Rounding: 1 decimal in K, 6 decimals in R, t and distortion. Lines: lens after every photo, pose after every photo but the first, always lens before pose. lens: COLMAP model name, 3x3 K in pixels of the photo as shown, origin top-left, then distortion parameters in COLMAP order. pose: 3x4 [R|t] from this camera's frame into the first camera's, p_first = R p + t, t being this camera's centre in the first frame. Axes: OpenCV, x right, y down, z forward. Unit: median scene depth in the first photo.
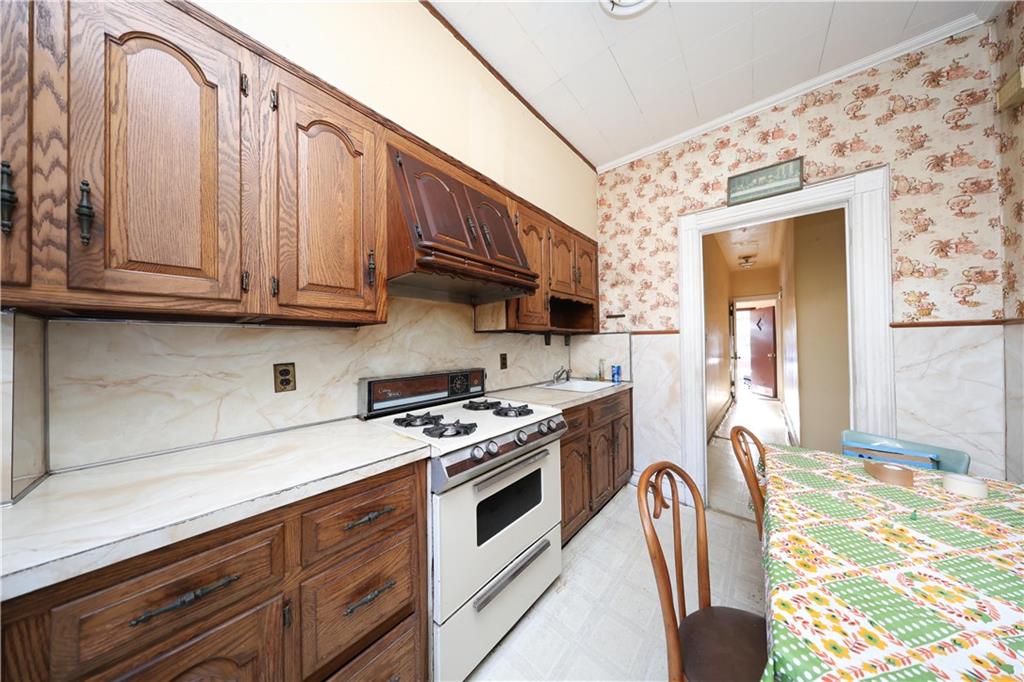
lens RADIAL K [[298.2, 0, 512.0], [0, 298.2, 341.0], [0, 0, 1]] dist [-0.000723, -0.000068]
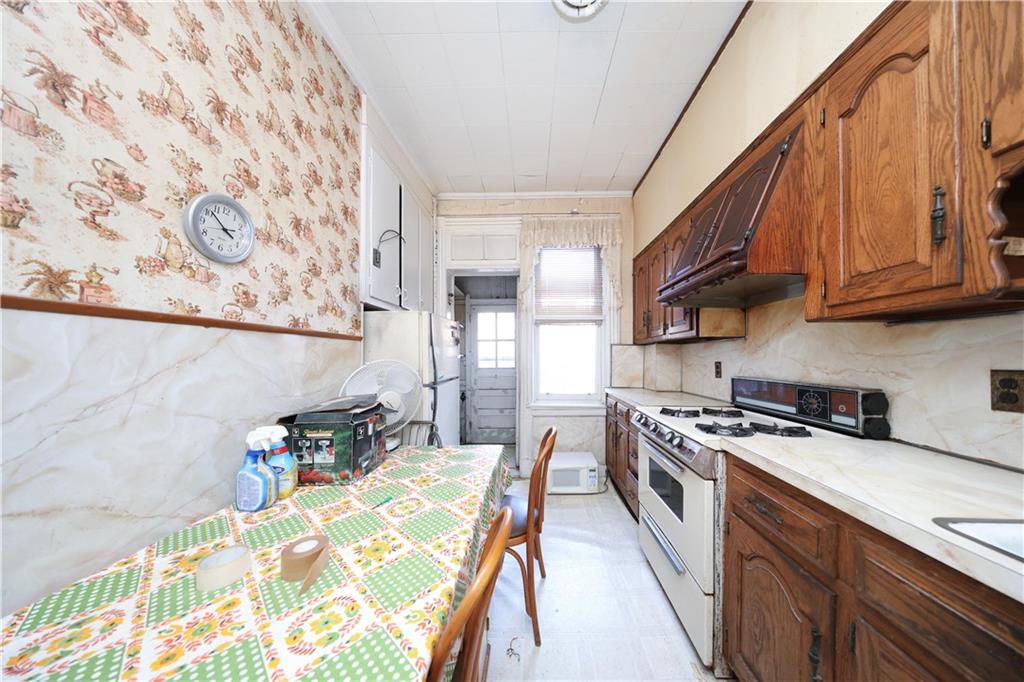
lens RADIAL K [[298.4, 0, 516.1], [0, 298.4, 356.6], [0, 0, 1]] dist [-0.000173, -0.000013]
pose [[-0.805671, 0.012060, -0.592241, 0.993745], [0.019123, 0.999801, -0.005656, 0.024784], [0.592055, -0.015883, -0.805741, 1.374905]]
